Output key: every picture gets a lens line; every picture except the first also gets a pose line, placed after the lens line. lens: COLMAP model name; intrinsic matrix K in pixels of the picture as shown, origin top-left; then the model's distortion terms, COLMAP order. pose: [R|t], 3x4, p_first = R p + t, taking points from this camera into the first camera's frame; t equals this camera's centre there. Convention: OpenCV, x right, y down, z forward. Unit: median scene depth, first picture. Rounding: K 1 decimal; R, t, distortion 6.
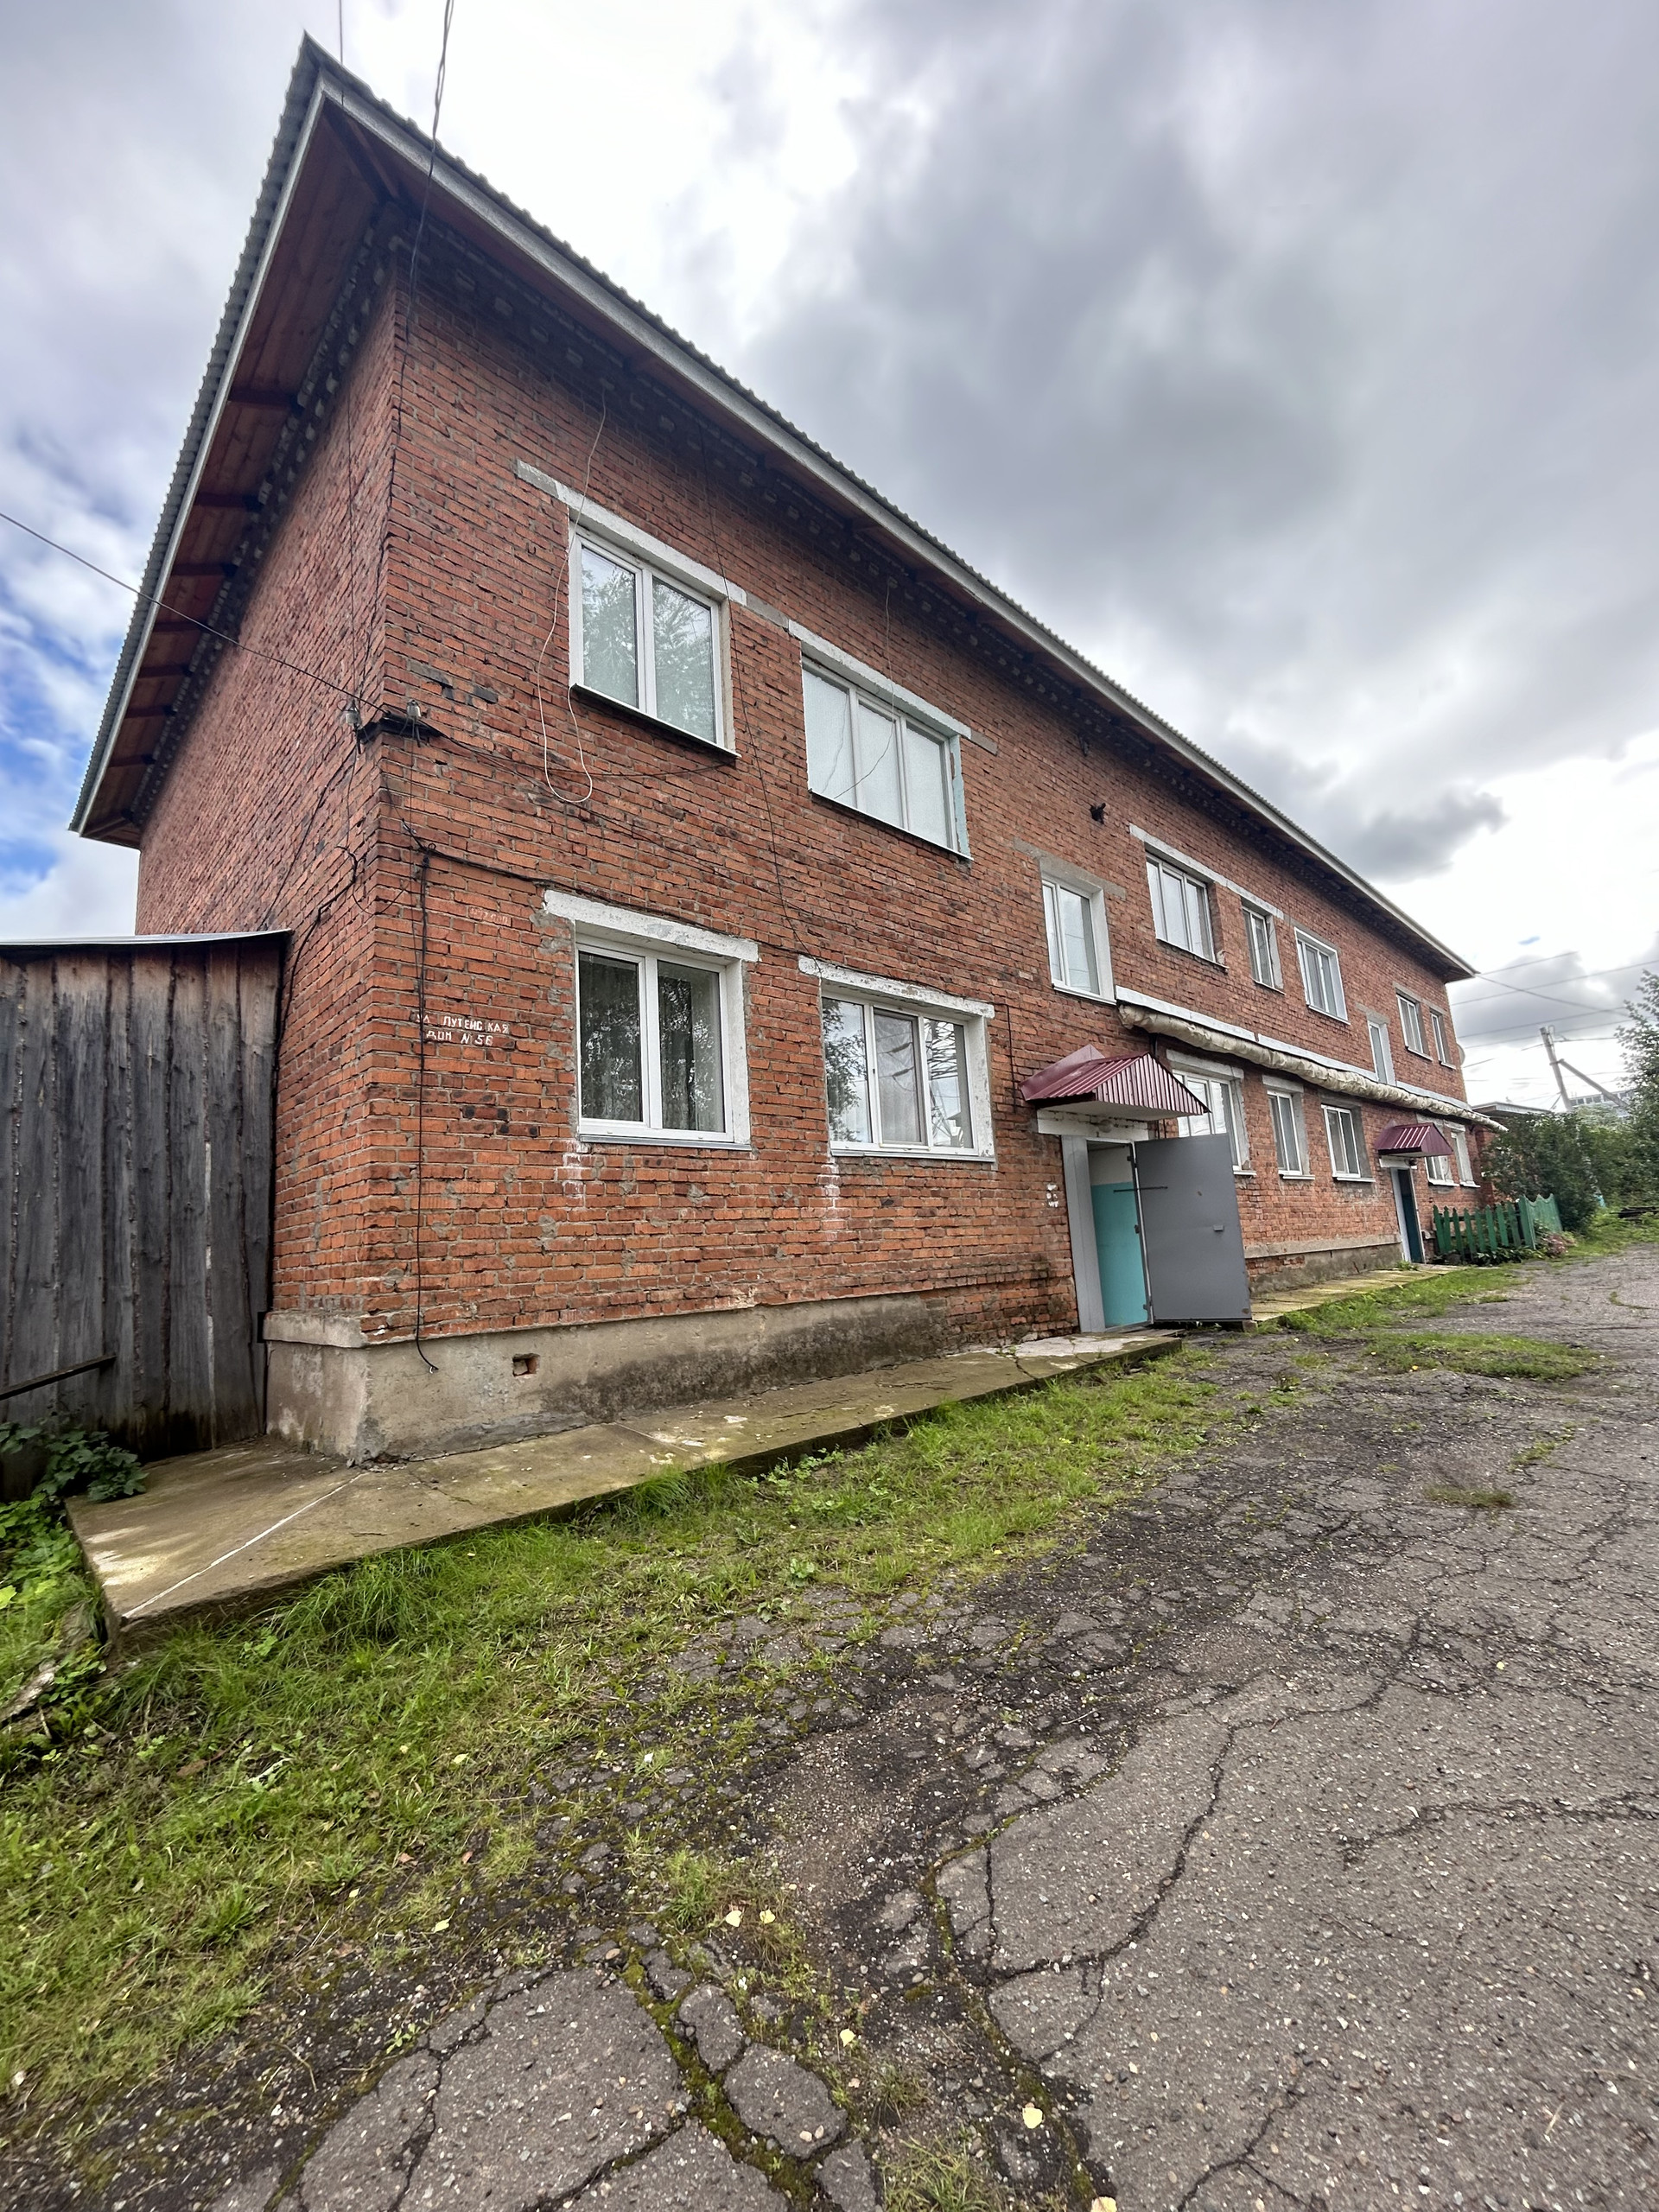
lens RADIAL K [[888.1, 0, 832.2], [0, 888.1, 1109.3], [0, 0, 1]] dist [0.002780, -0.000016]
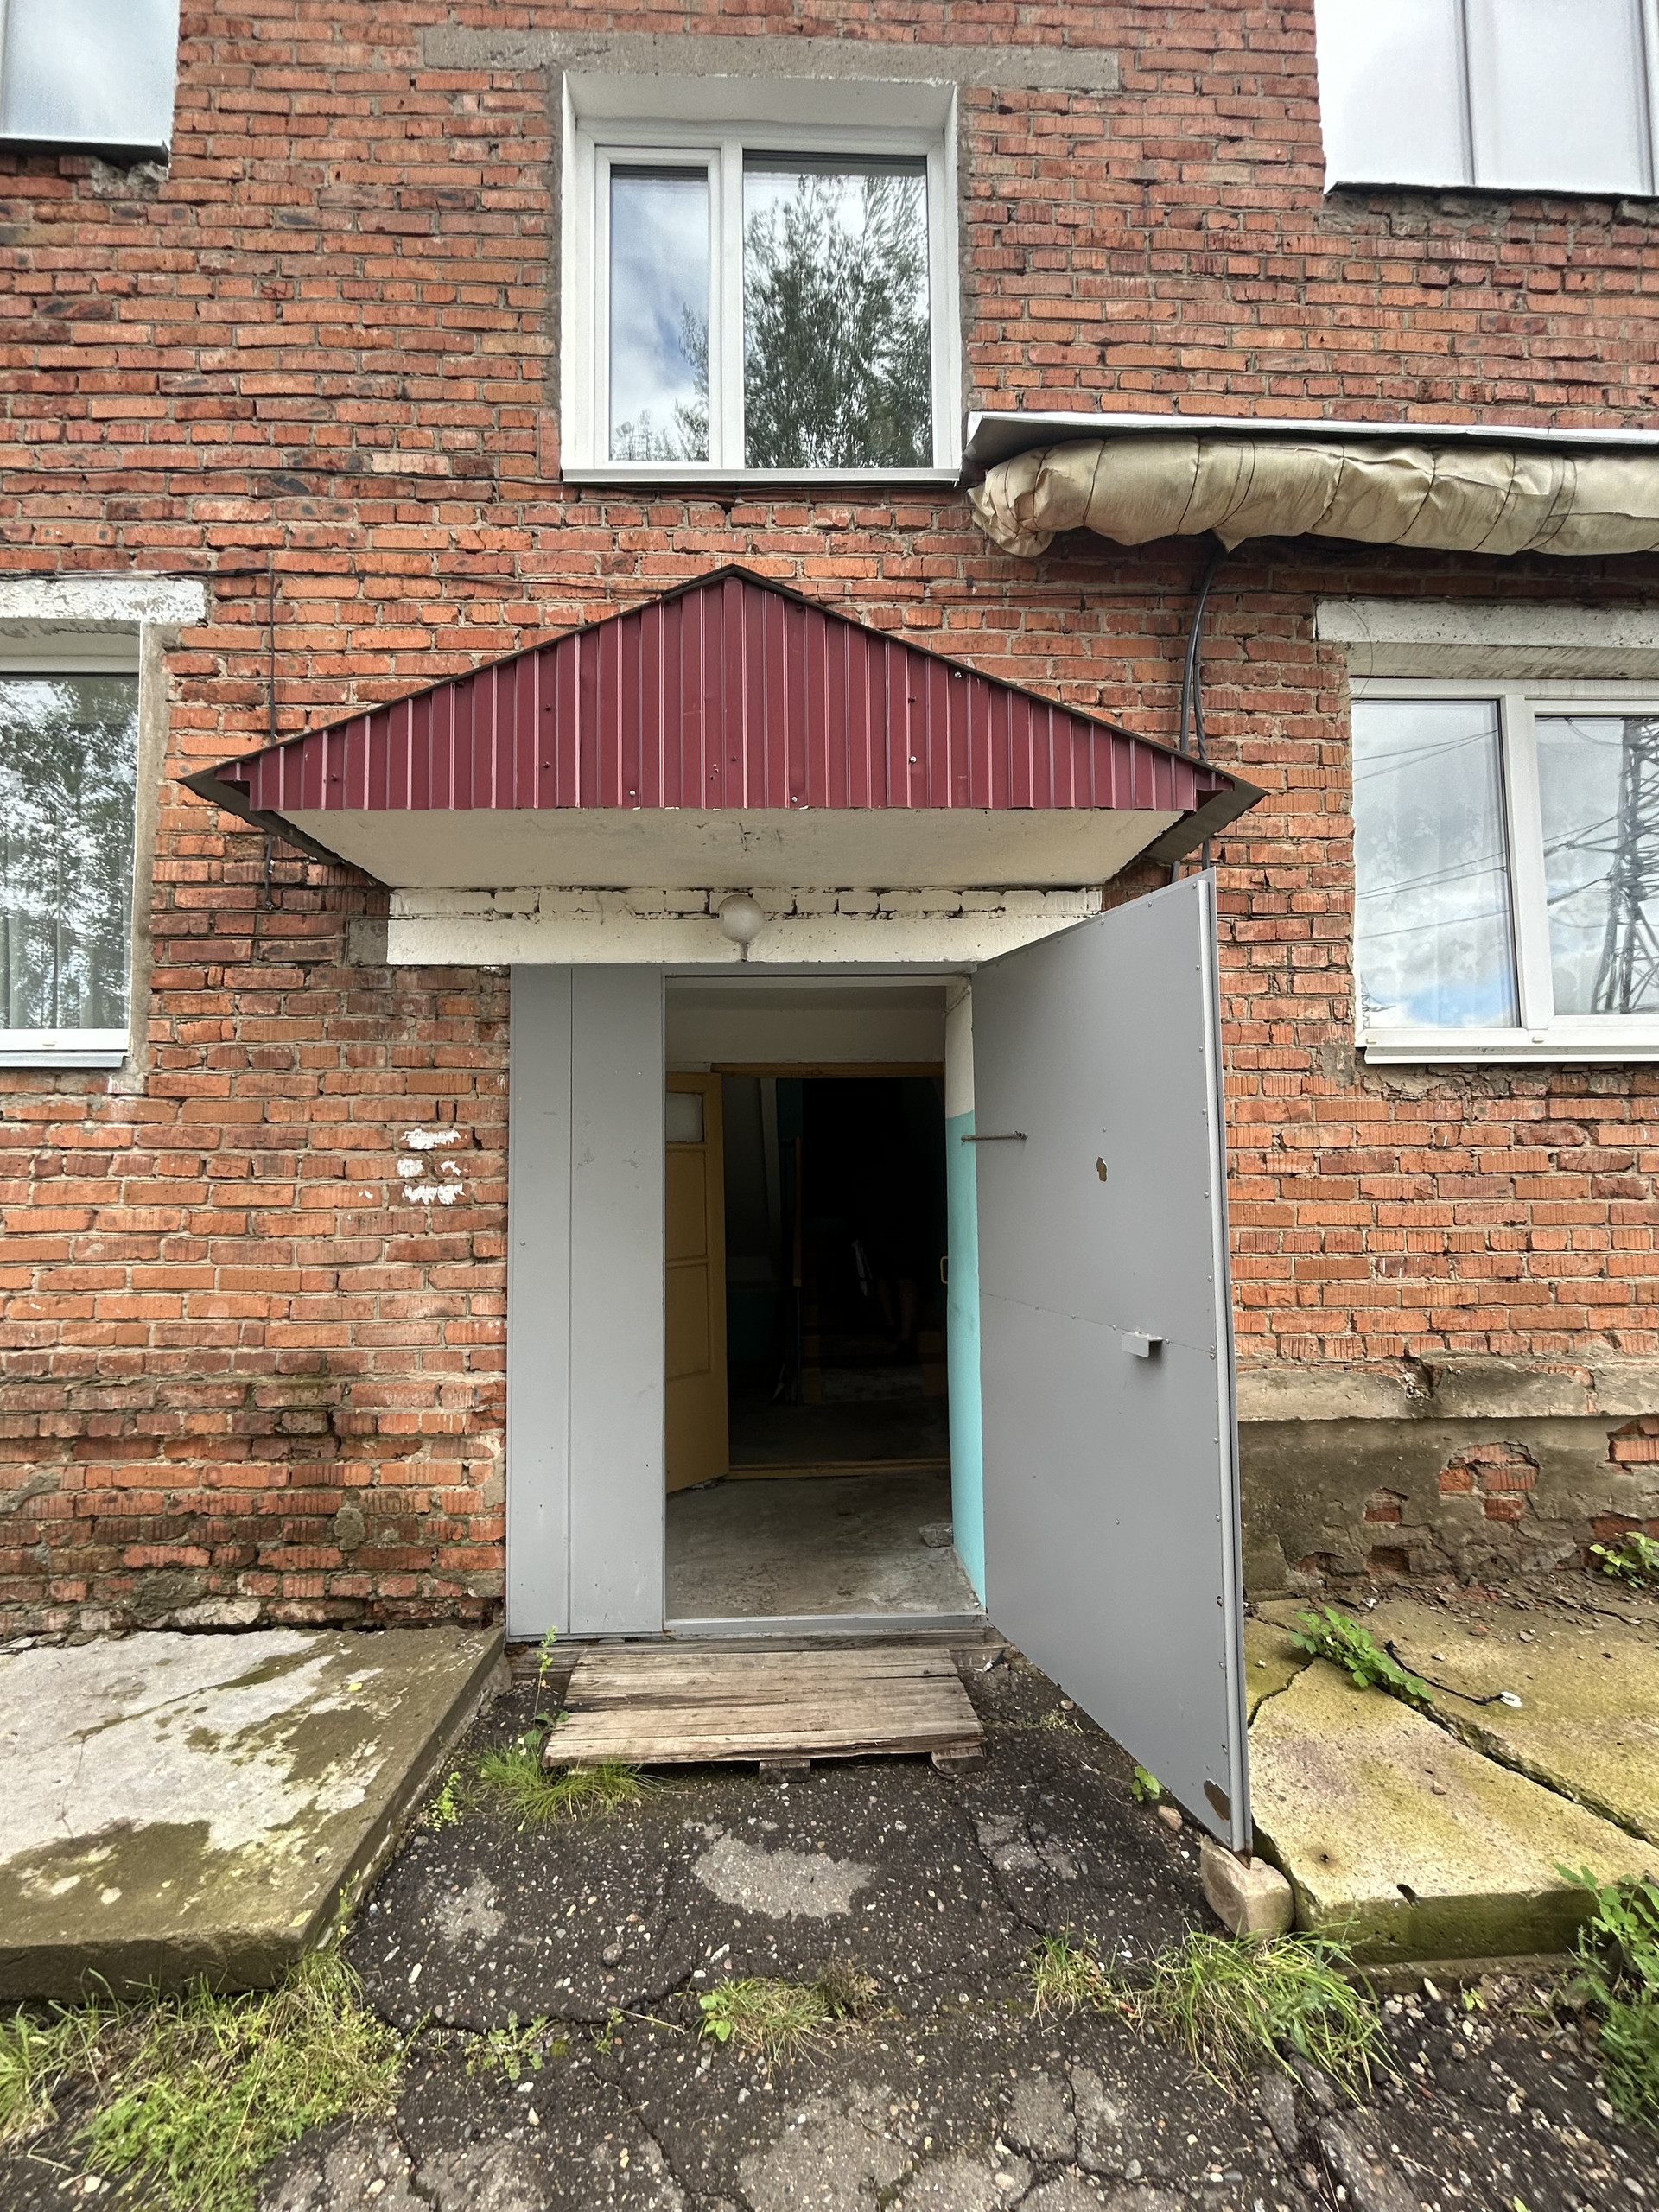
lens RADIAL K [[888.1, 0, 832.2], [0, 888.1, 1109.3], [0, 0, 1]] dist [0.002780, -0.000016]
pose [[0.752072, 0.004489, -0.659066, 1.180214], [0.072768, 0.993298, 0.089803, 0.128444], [0.655051, -0.115497, 0.746705, 1.834160]]
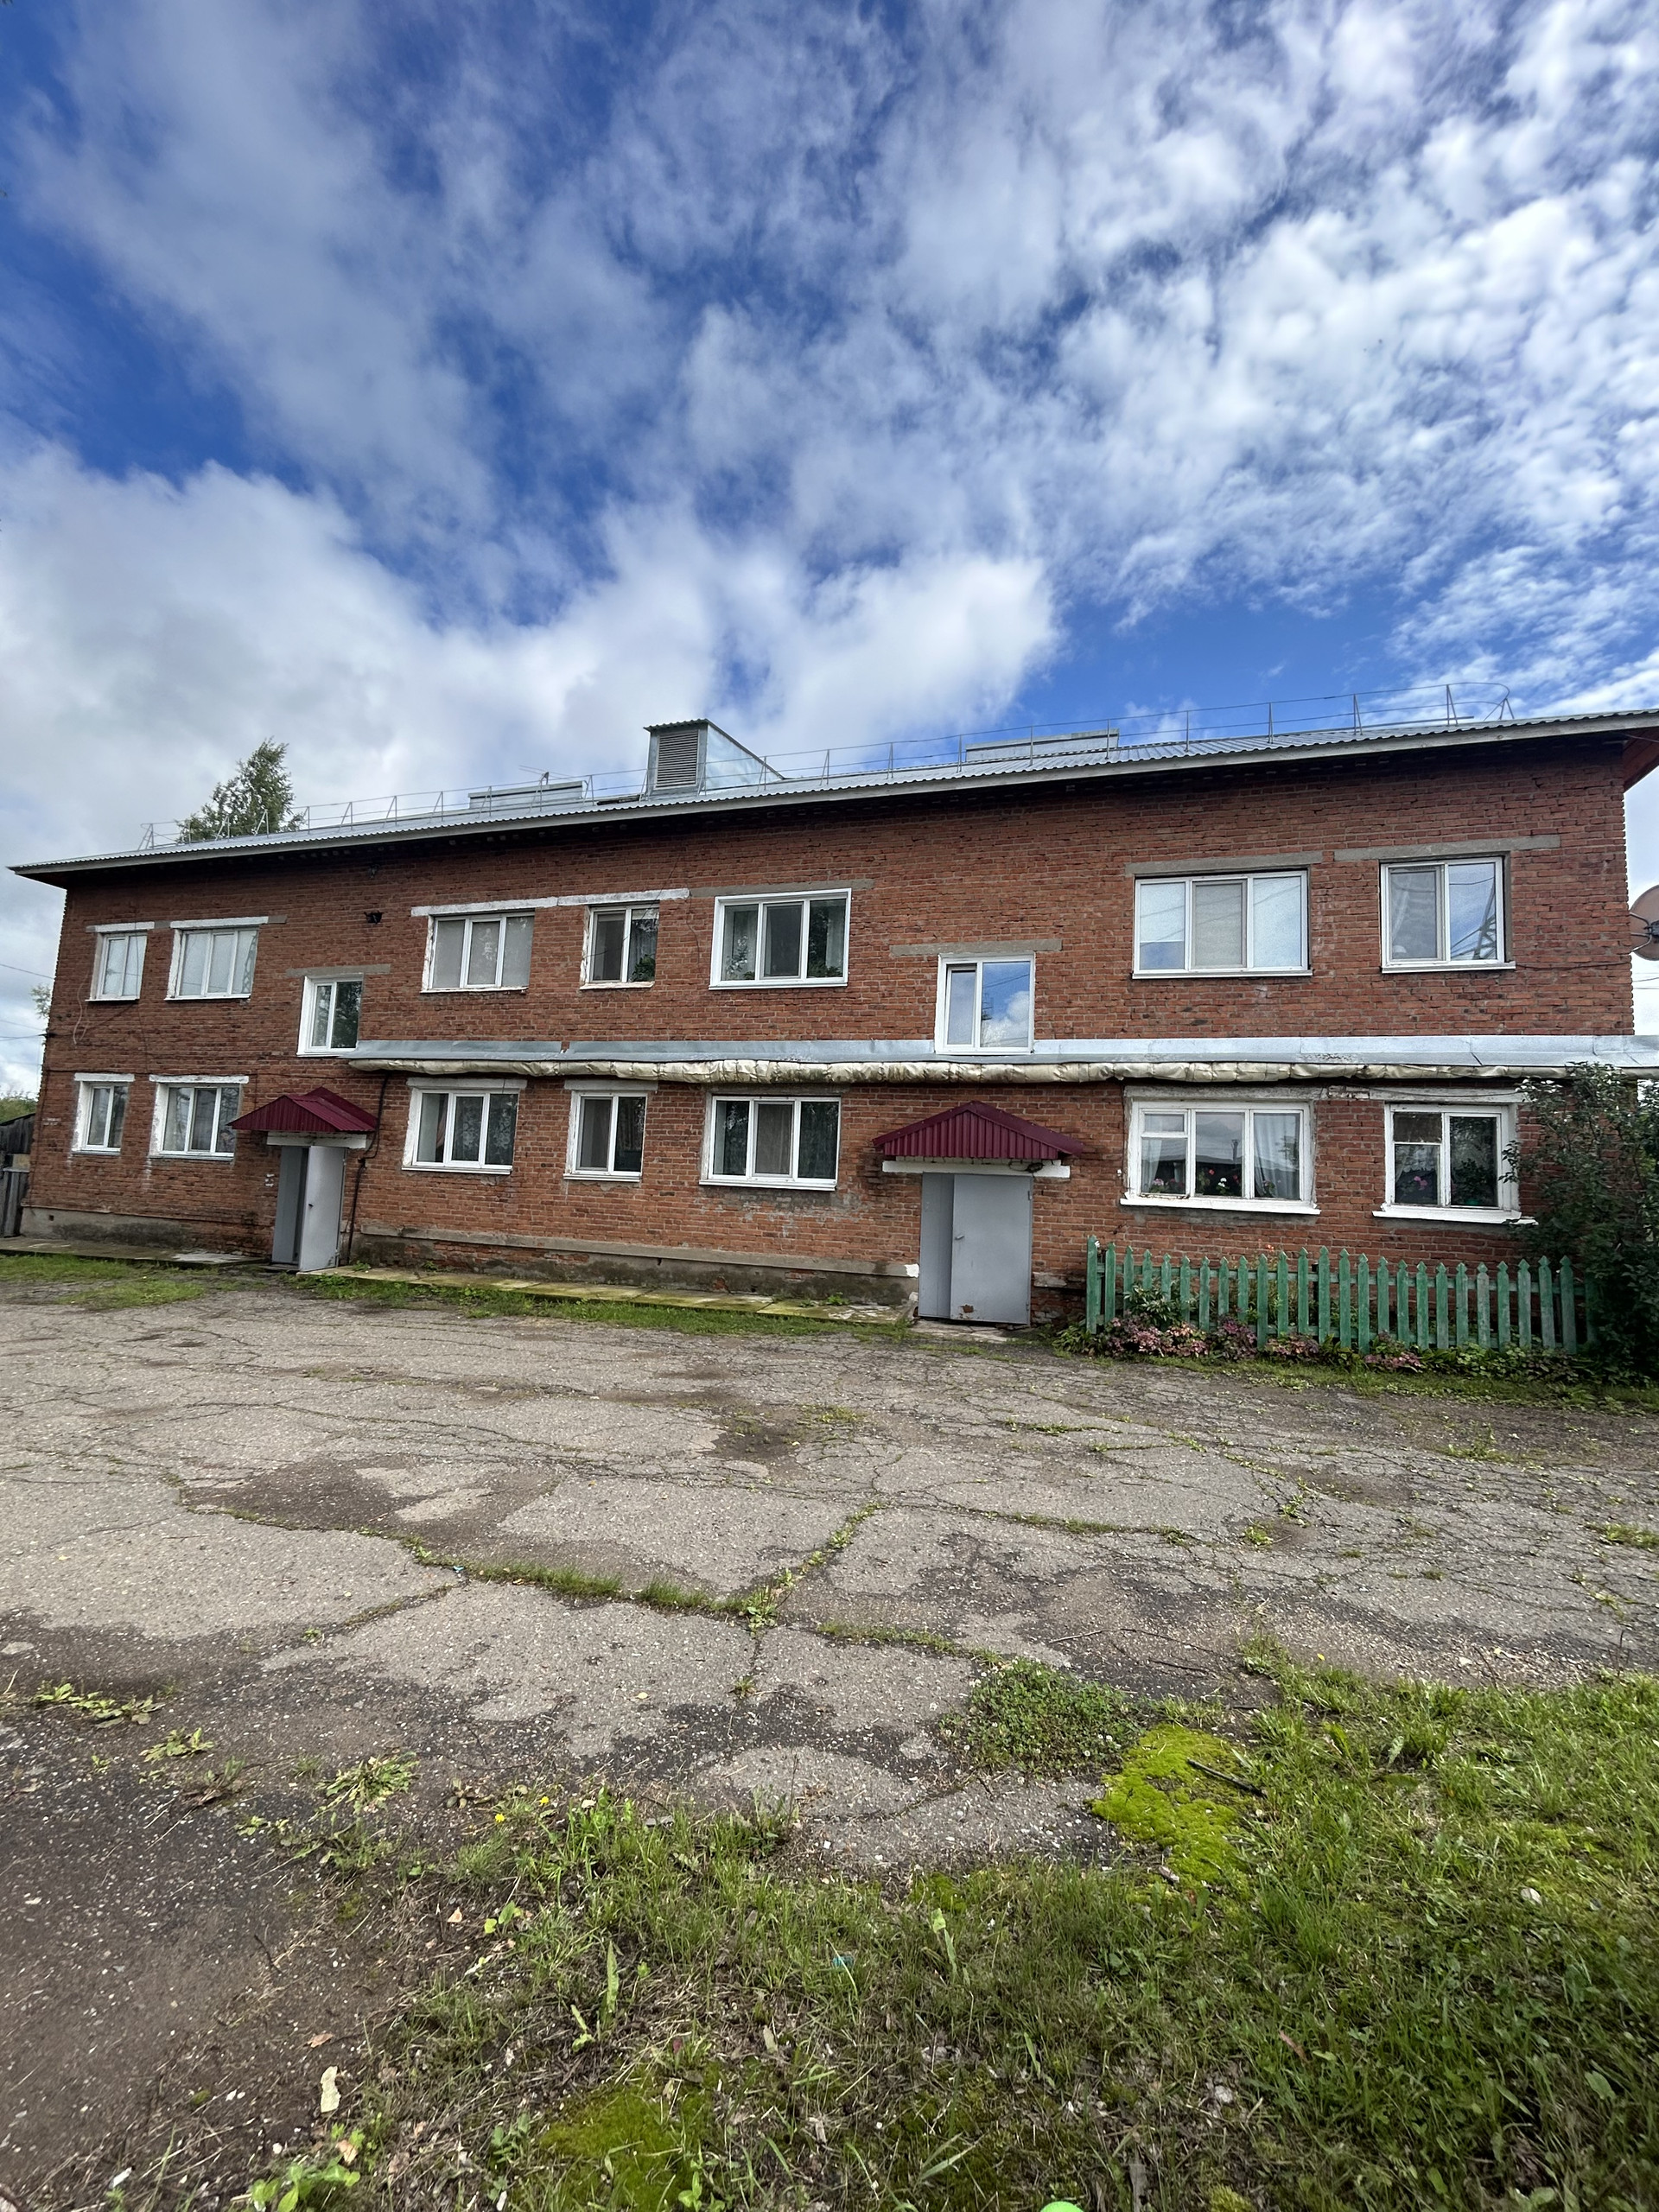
lens RADIAL K [[888.1, 0, 832.2], [0, 888.1, 1109.3], [0, 0, 1]] dist [0.002780, -0.000016]
pose [[0.478789, 0.001805, -0.877928, 4.978508], [0.068684, 0.996856, 0.039507, -0.078166], [0.875239, -0.079215, 0.477160, 2.437754]]
